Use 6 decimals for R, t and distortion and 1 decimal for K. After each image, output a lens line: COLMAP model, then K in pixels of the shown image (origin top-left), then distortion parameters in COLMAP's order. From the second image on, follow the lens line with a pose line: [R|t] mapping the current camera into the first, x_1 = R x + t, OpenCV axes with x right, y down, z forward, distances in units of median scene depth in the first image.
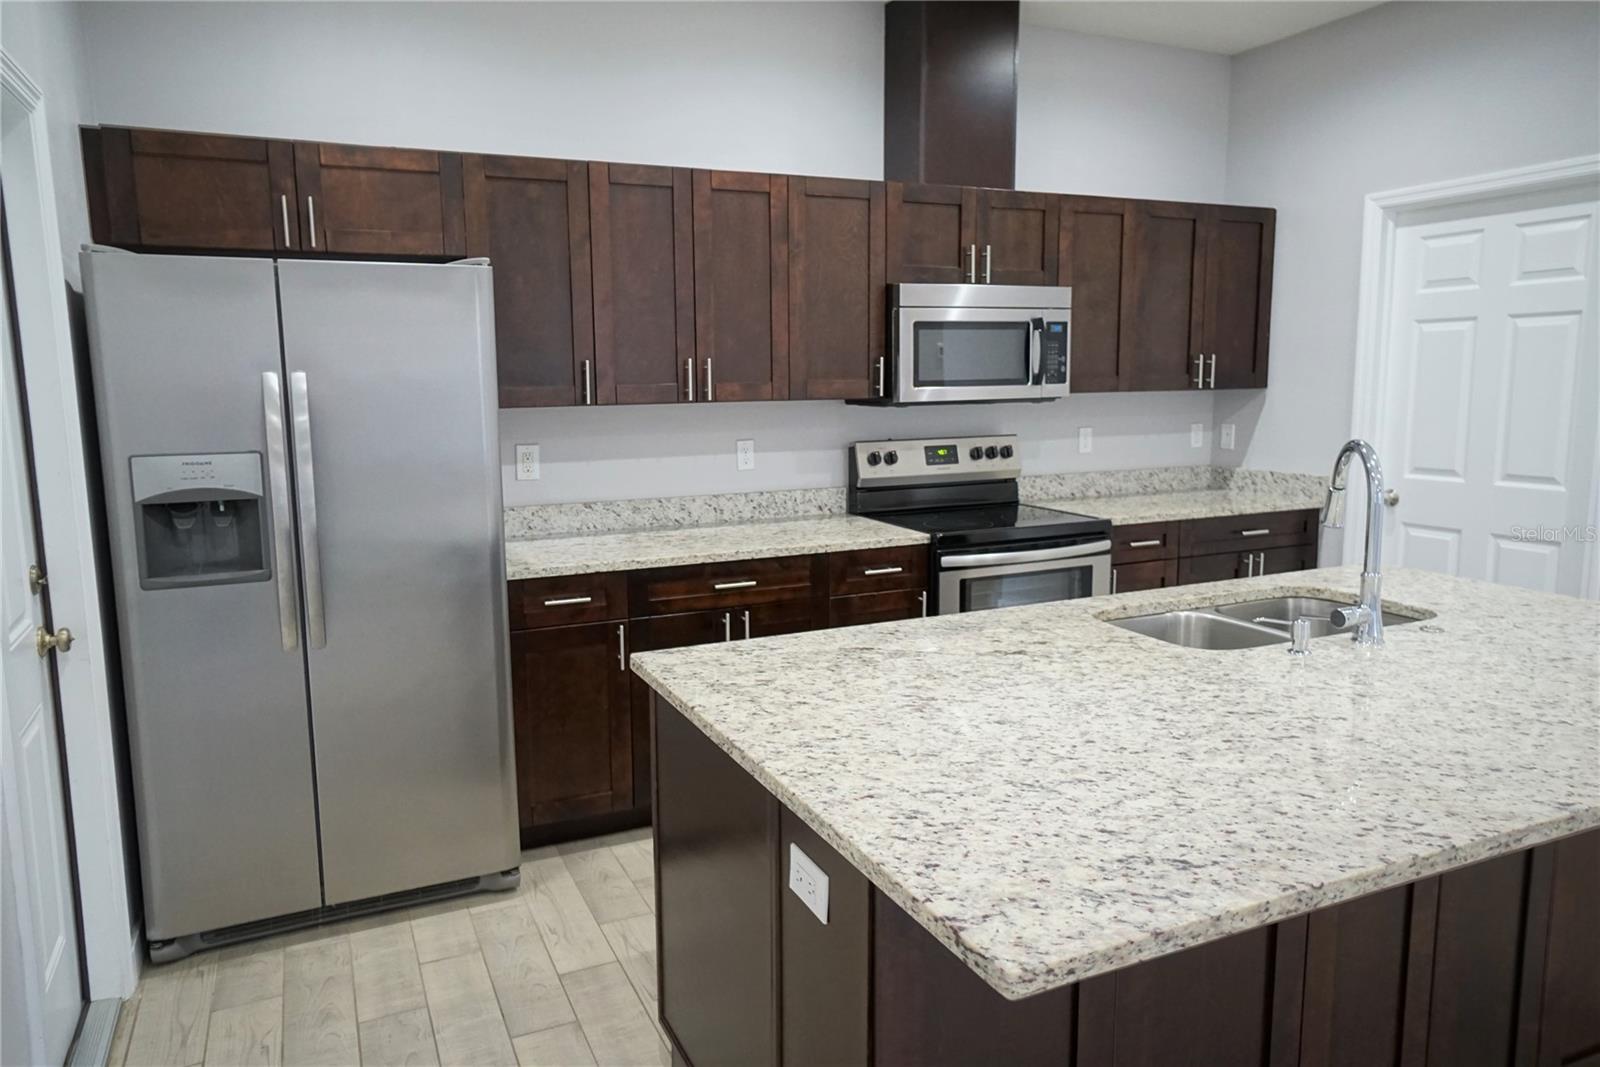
lens RADIAL K [[1070.2, 0, 800.0], [0, 1070.2, 533.5], [0, 0, 1]] dist [0.004252, 0.000757]
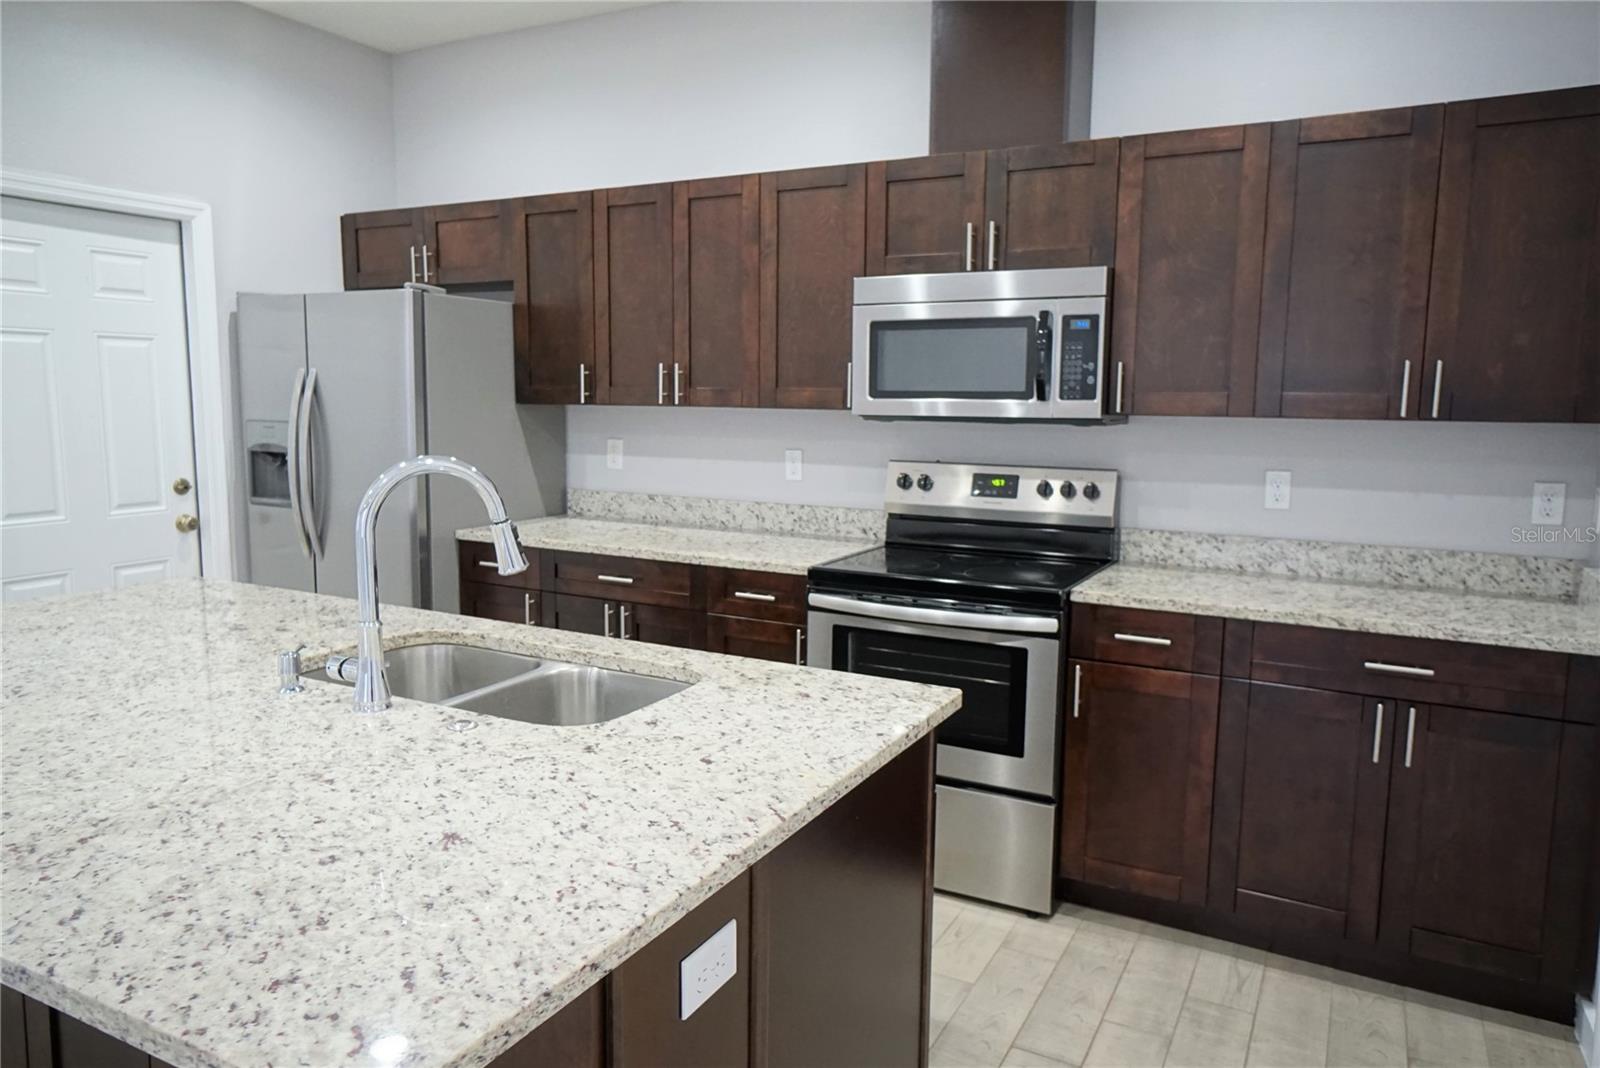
lens RADIAL K [[1089.0, 0, 800.0], [0, 1089.0, 534.0], [0, 0, 1]] dist [0.009808, 0.002173]
pose [[0.596555, 0.122594, -0.793154, 0.731502], [-0.138937, 0.989119, 0.048384, -0.059527], [0.790455, 0.081335, 0.607097, 0.409312]]
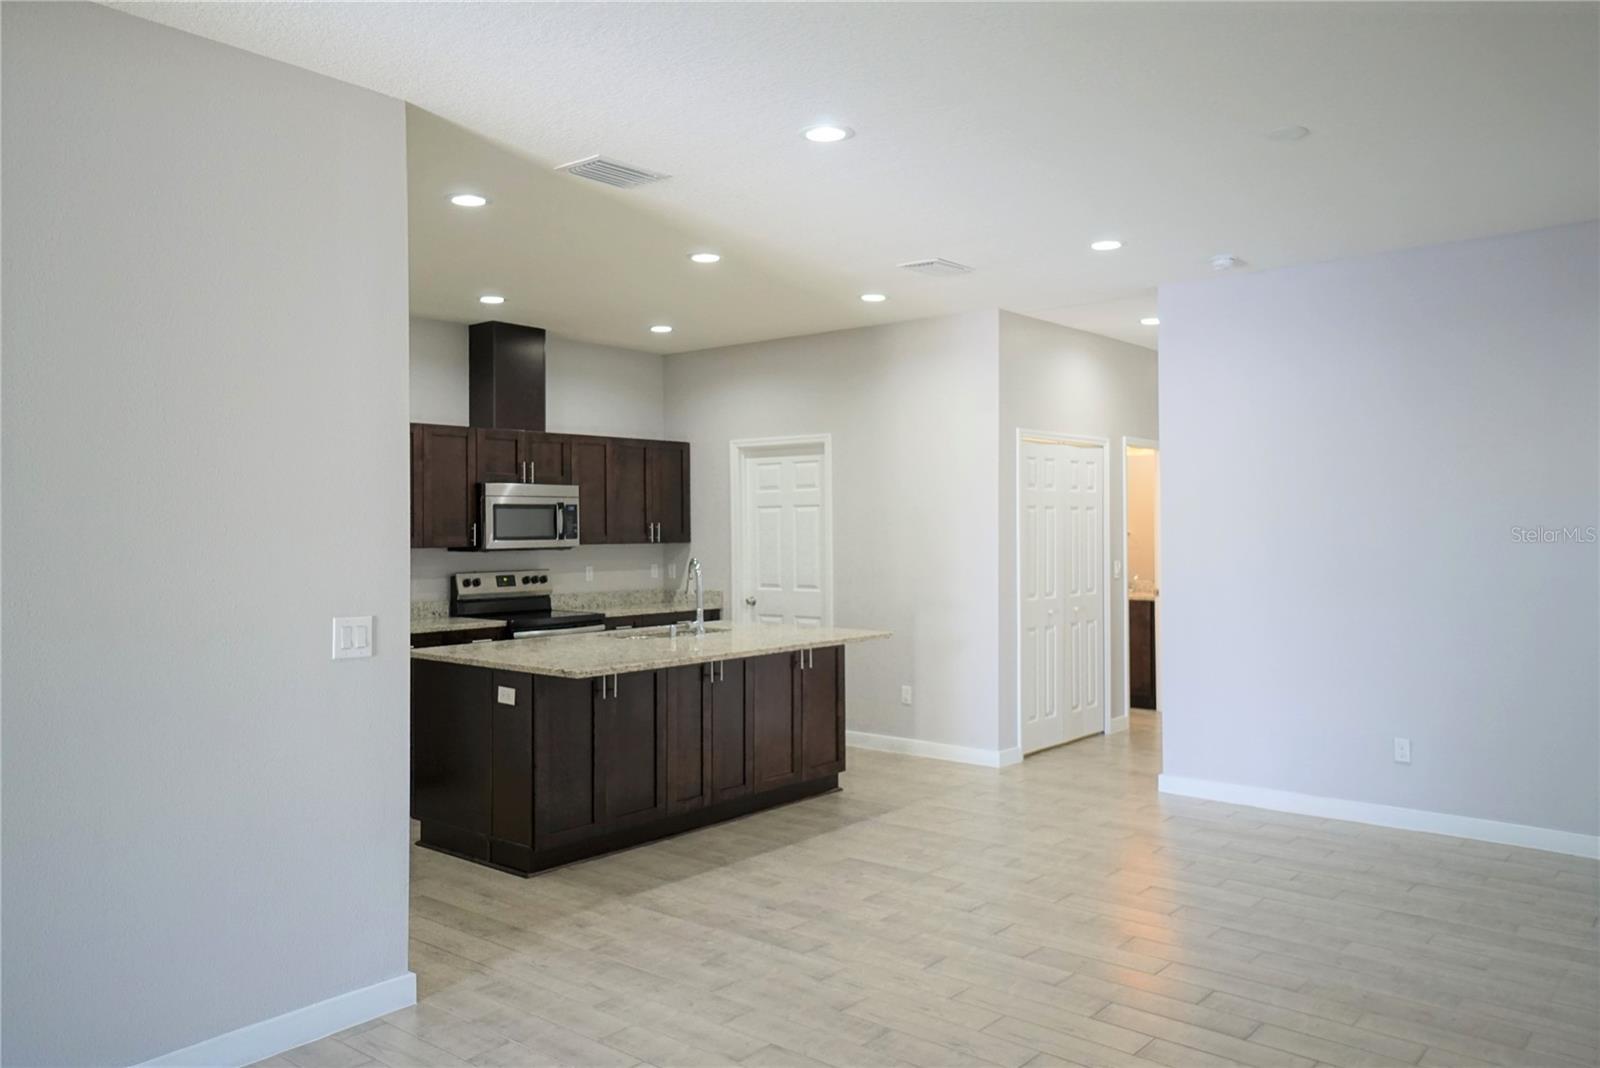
lens RADIAL K [[1193.9, 0, 800.0], [0, 1193.9, 534.0], [0, 0, 1]] dist [-0.000328, -0.001331]
pose [[0.906010, 0.004231, 0.423235, -0.254996], [0.059360, 0.988797, -0.136955, 0.144810], [-0.419073, 0.149206, 0.895609, -0.928631]]
